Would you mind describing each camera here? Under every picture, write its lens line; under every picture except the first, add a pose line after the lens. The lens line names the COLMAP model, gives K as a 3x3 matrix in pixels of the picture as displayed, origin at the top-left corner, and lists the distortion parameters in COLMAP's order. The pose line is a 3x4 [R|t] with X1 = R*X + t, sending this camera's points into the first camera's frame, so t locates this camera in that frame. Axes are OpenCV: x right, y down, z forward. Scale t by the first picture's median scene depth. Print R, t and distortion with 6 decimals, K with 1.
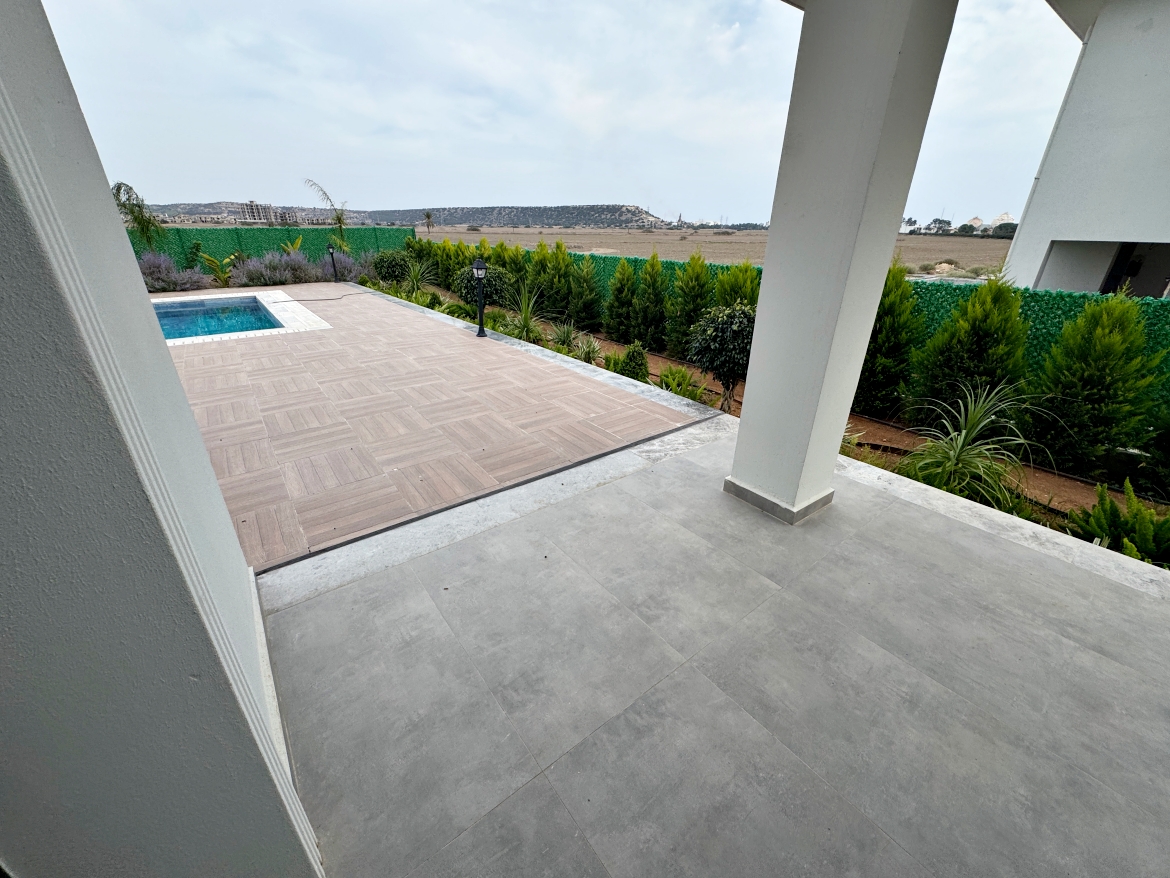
lens RADIAL K [[470.2, 0, 585.2], [0, 470.2, 437.8], [0, 0, 1]] dist [-0.006757, 0.001741]
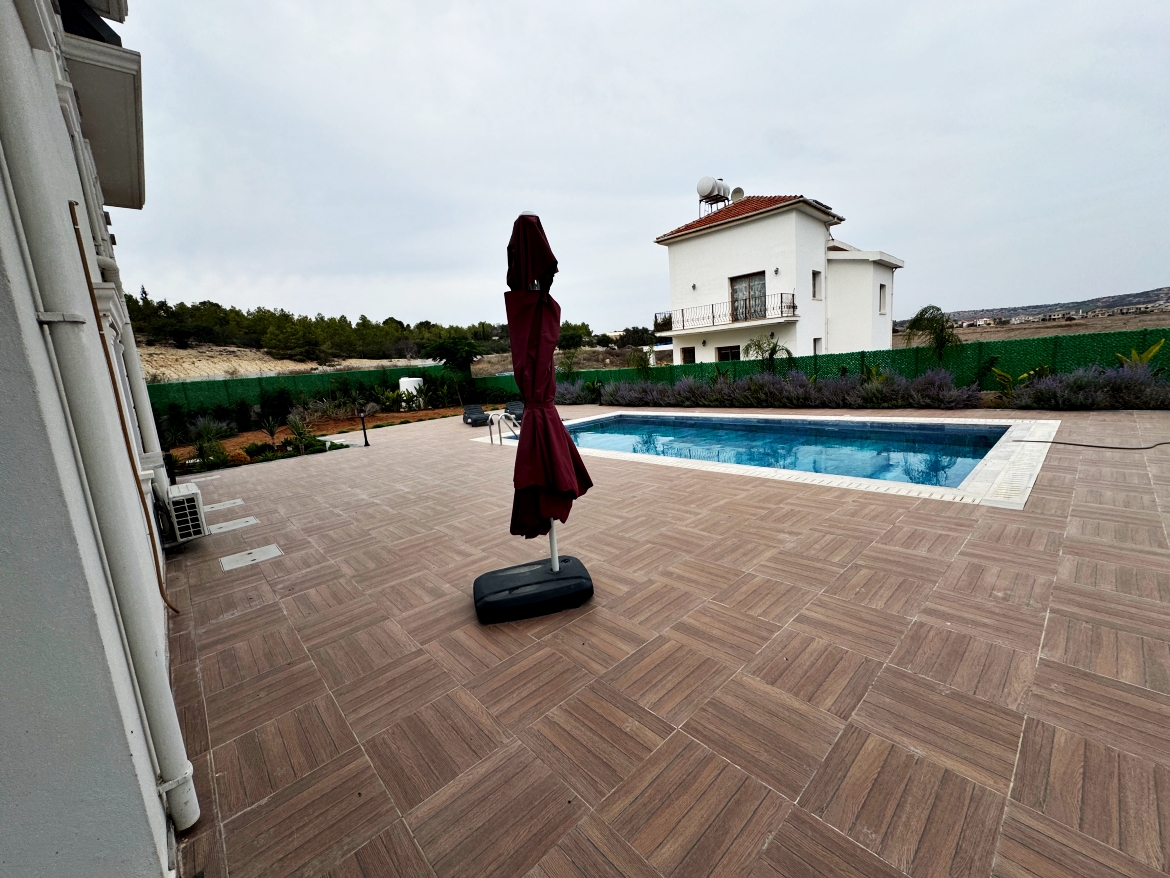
lens RADIAL K [[470.2, 0, 586.8], [0, 470.2, 436.3], [0, 0, 1]] dist [-0.006757, 0.001741]
pose [[0.080662, 0.143267, -0.986391, -0.010637], [-0.329912, 0.937673, 0.109213, -0.284951], [0.940559, 0.316613, 0.122900, 0.524014]]
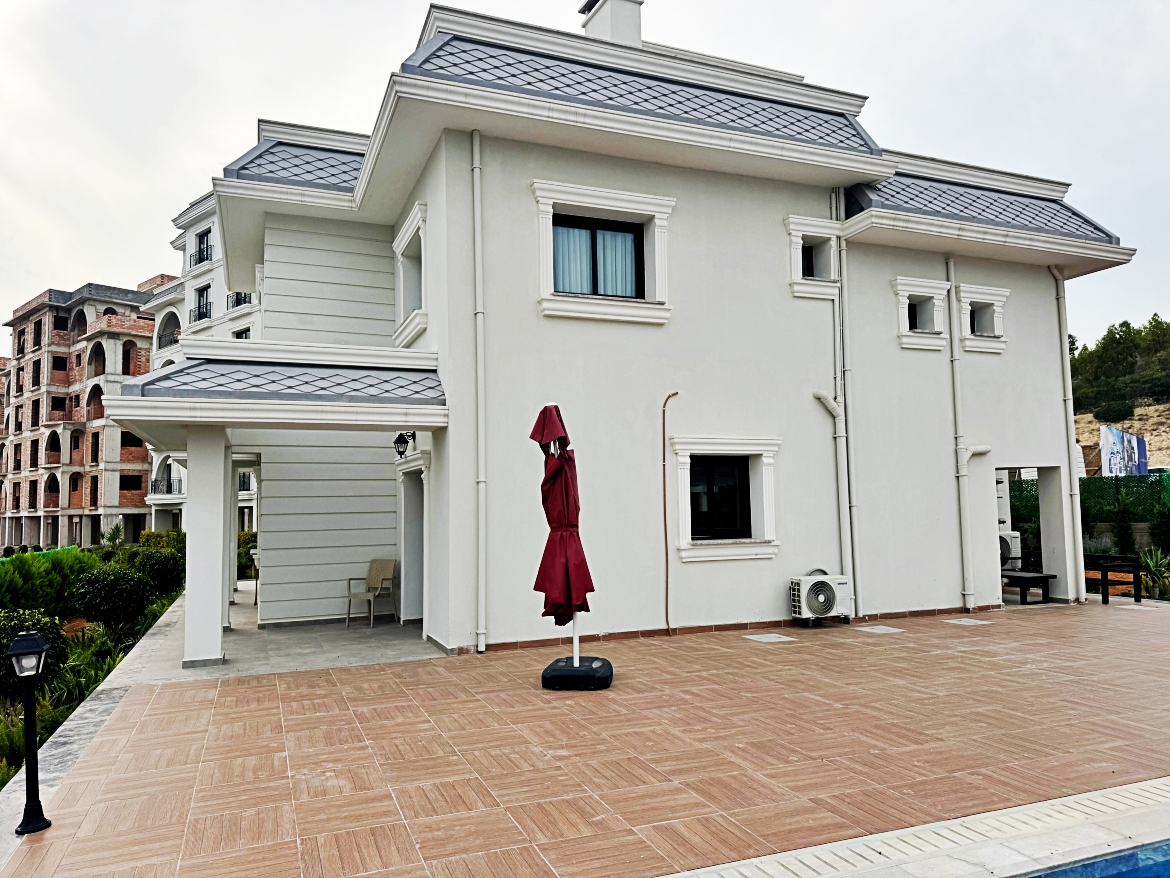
lens RADIAL K [[821.0, 0, 586.9], [0, 821.0, 440.7], [0, 0, 1]] dist [0.049606, -0.055859]
pose [[-0.961653, 0.035587, 0.271950, -1.082822], [0.125663, 0.938518, 0.321549, -0.863689], [-0.243787, 0.343392, -0.907000, 1.811087]]
